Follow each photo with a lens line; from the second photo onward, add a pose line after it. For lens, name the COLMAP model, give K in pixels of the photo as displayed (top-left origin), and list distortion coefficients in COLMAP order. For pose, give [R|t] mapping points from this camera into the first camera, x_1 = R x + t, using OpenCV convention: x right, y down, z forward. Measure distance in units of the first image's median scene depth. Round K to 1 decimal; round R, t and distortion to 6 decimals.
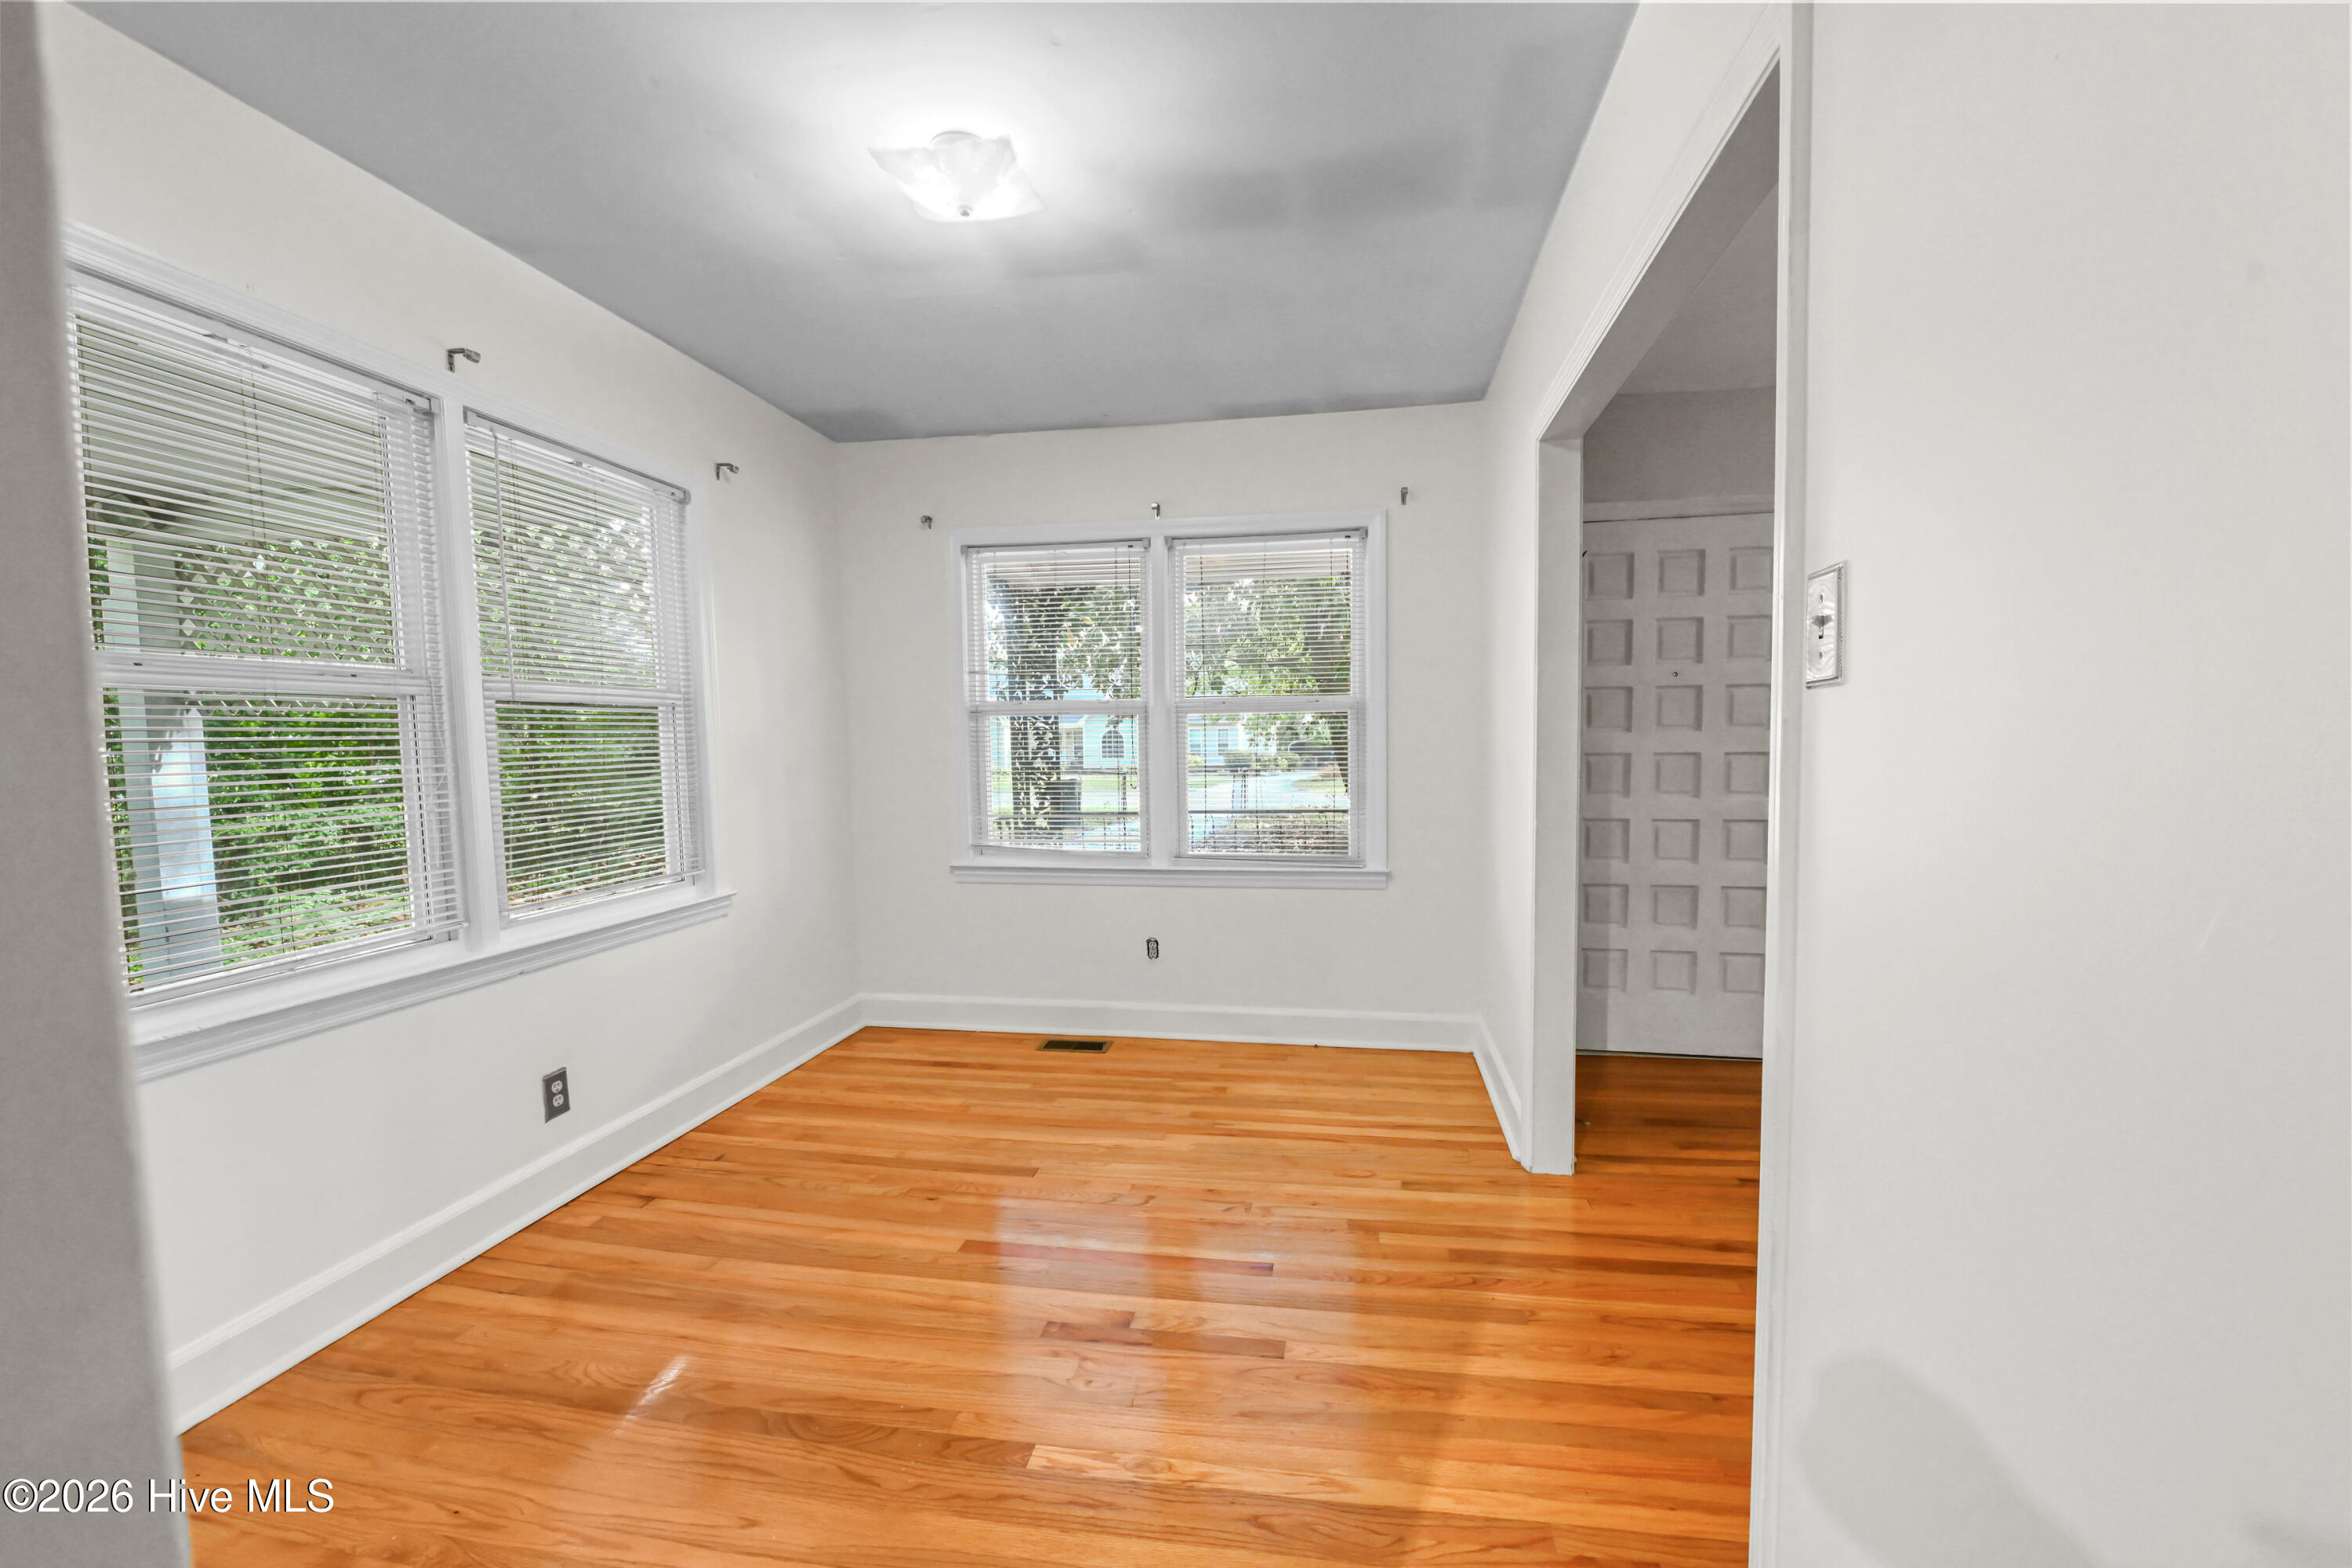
lens RADIAL K [[931.6, 0, 1195.9], [0, 931.6, 802.8], [0, 0, 1]] dist [-0.009787, 0.000445]
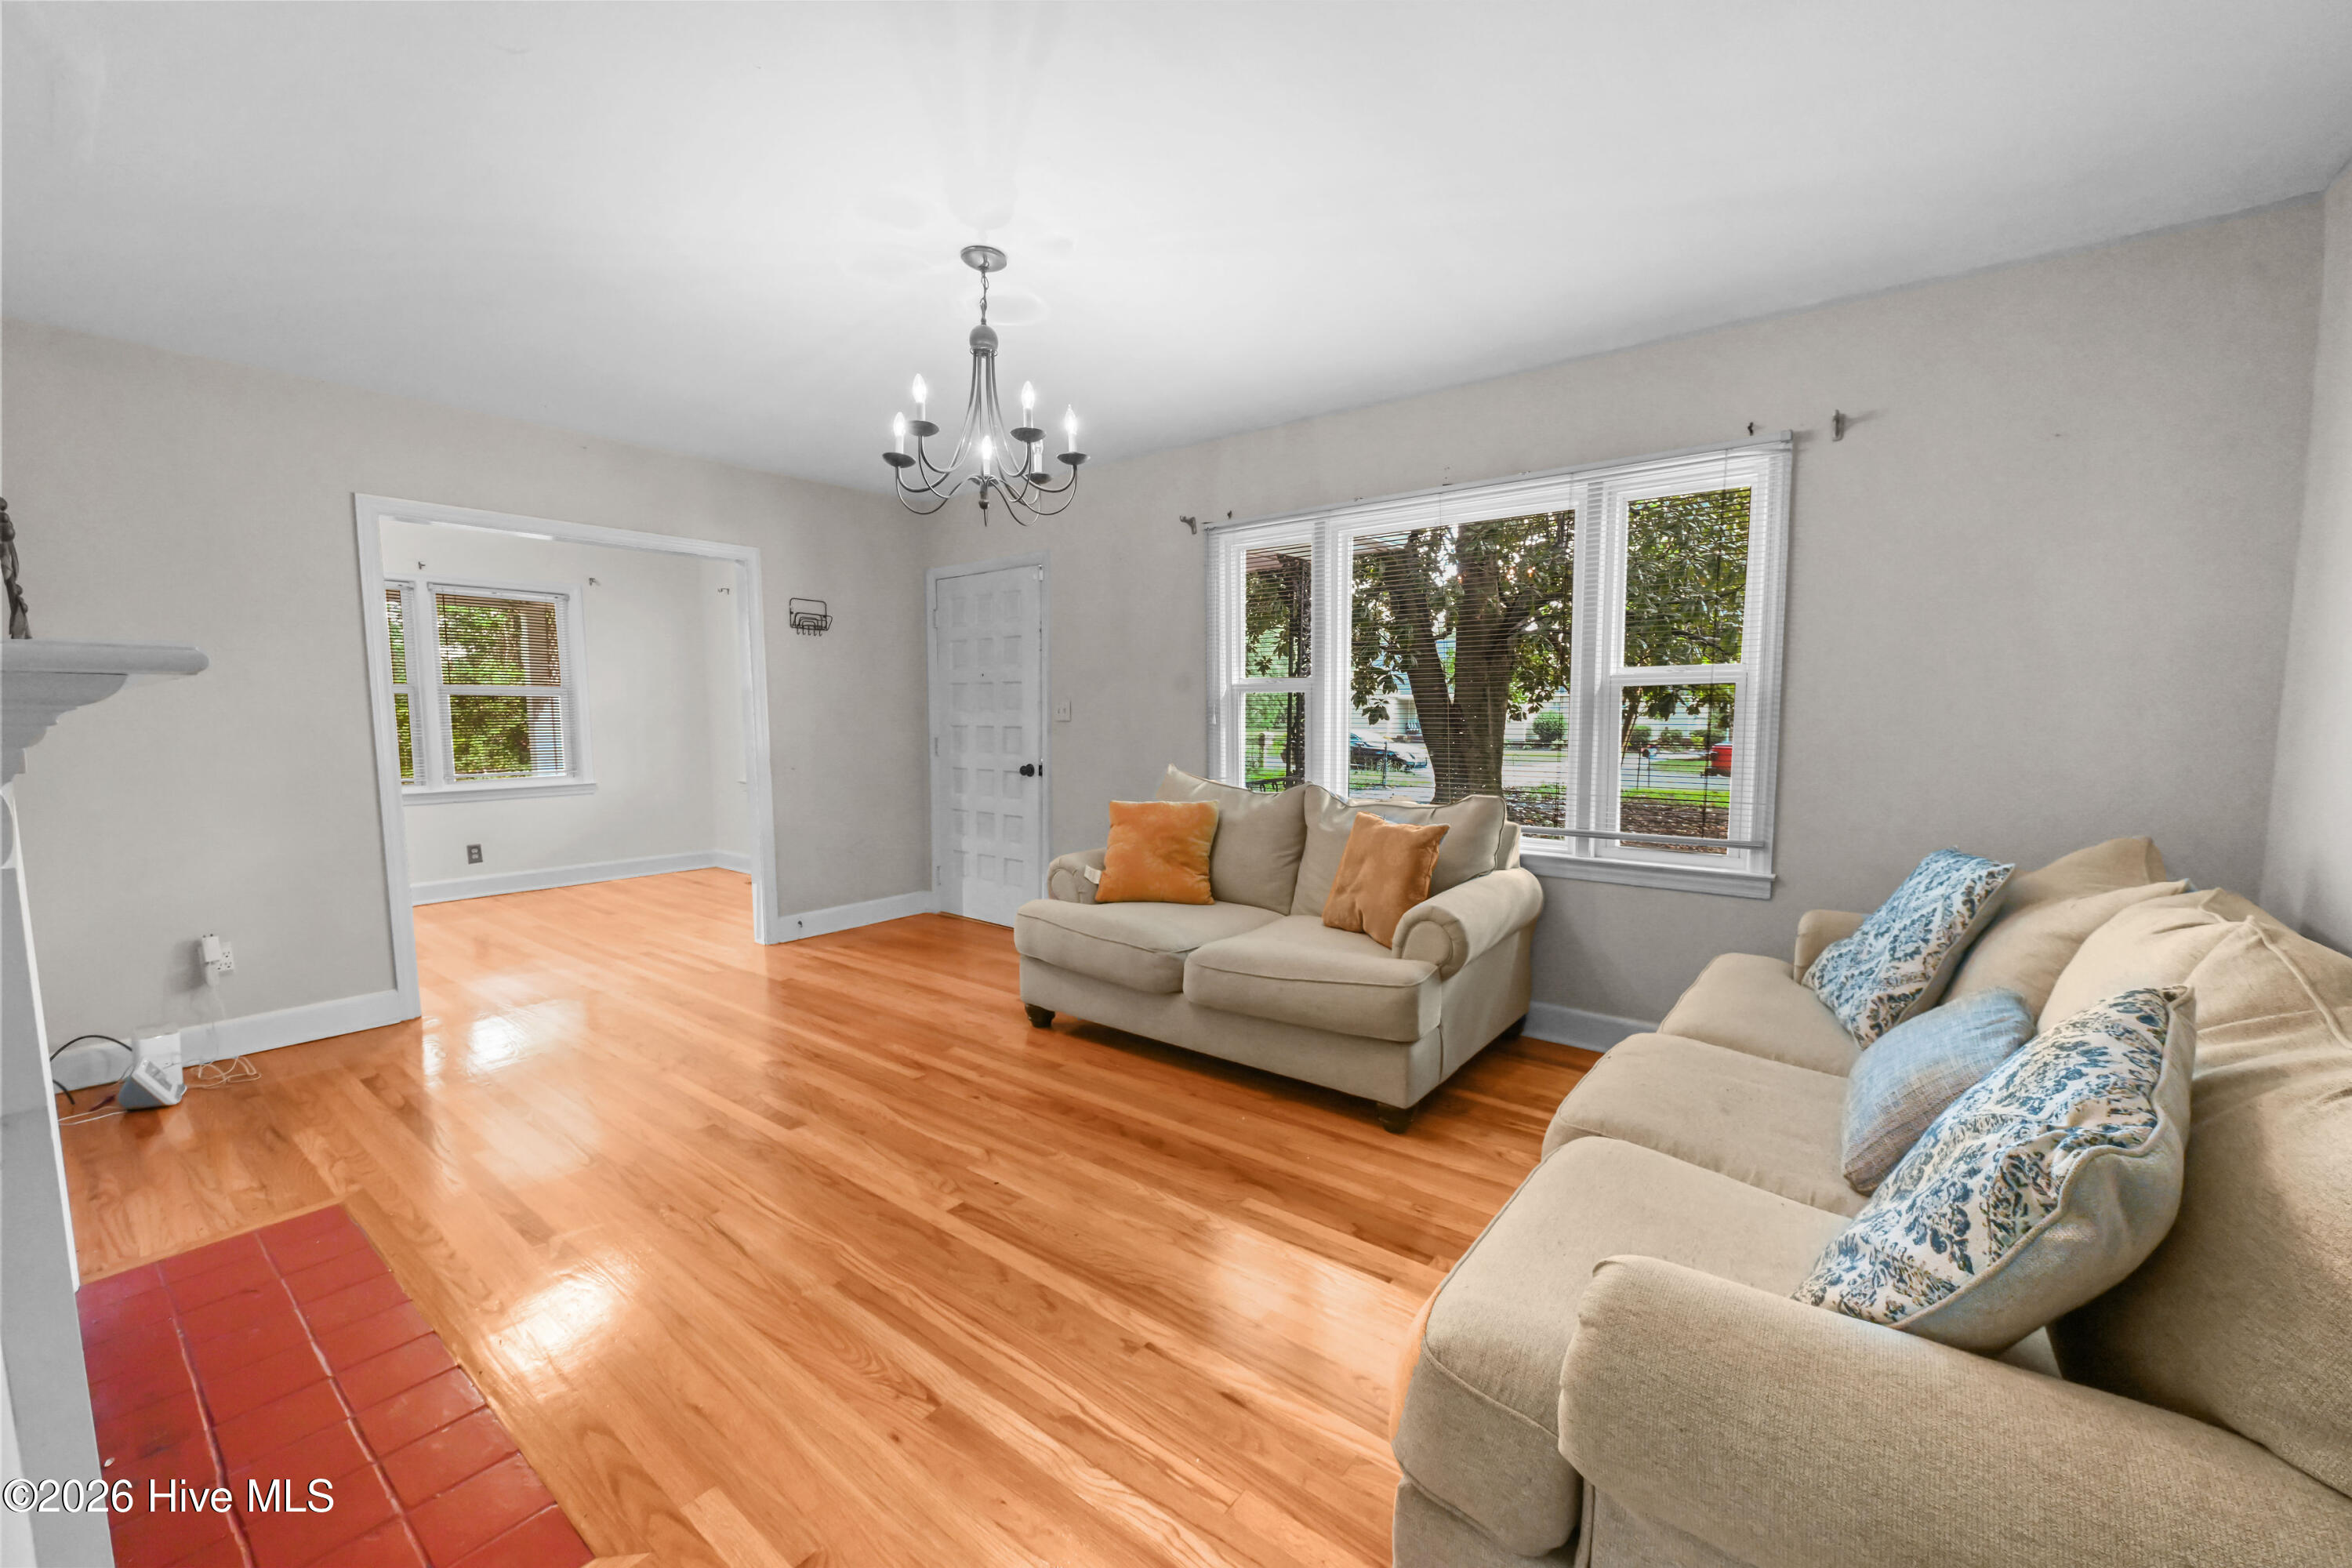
lens RADIAL K [[931.6, 0, 1198.9], [0, 931.6, 796.7], [0, 0, 1]] dist [-0.009787, 0.000445]
pose [[0.884057, 0.054810, -0.464155, 1.719549], [-0.043419, 0.998437, 0.035202, -0.004523], [0.465359, -0.010967, 0.885054, -0.221501]]
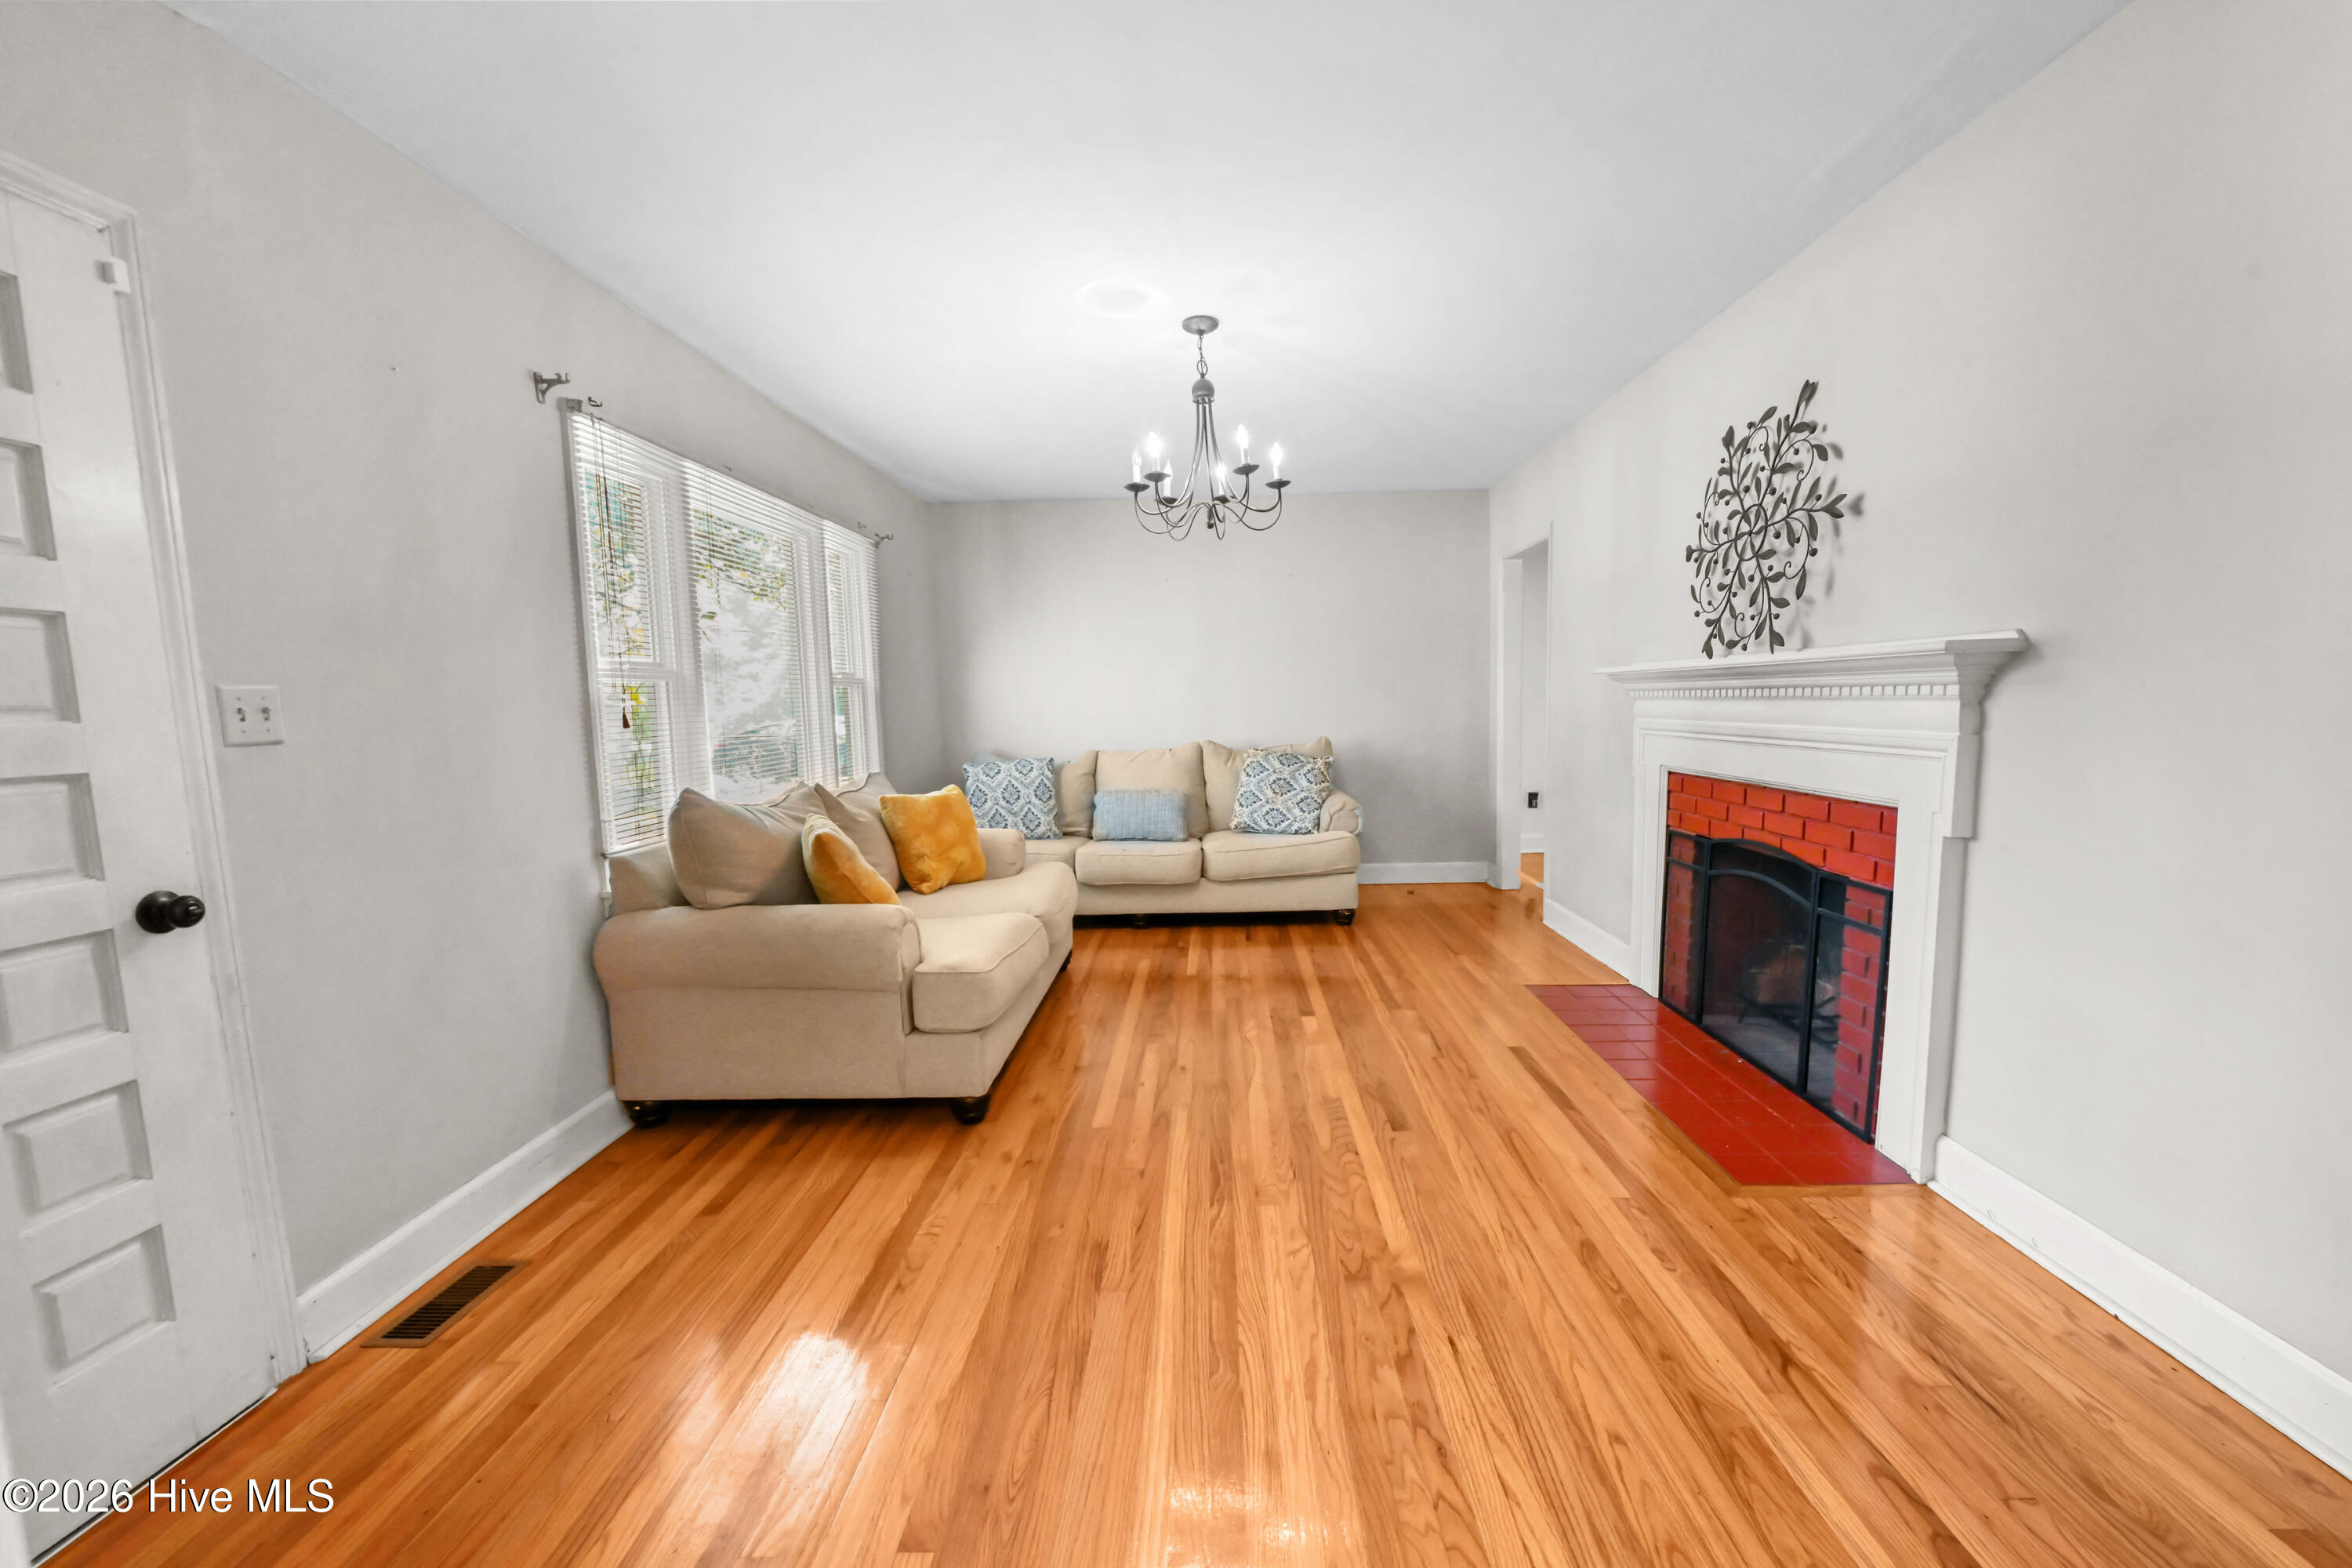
lens RADIAL K [[931.6, 0, 1189.0], [0, 931.6, 785.6], [0, 0, 1]] dist [-0.009787, 0.000445]
pose [[-0.140178, -0.075293, 0.987259, 0.141185], [0.098366, 0.991113, 0.089553, -0.036636], [-0.985228, 0.109667, -0.131526, 0.602703]]
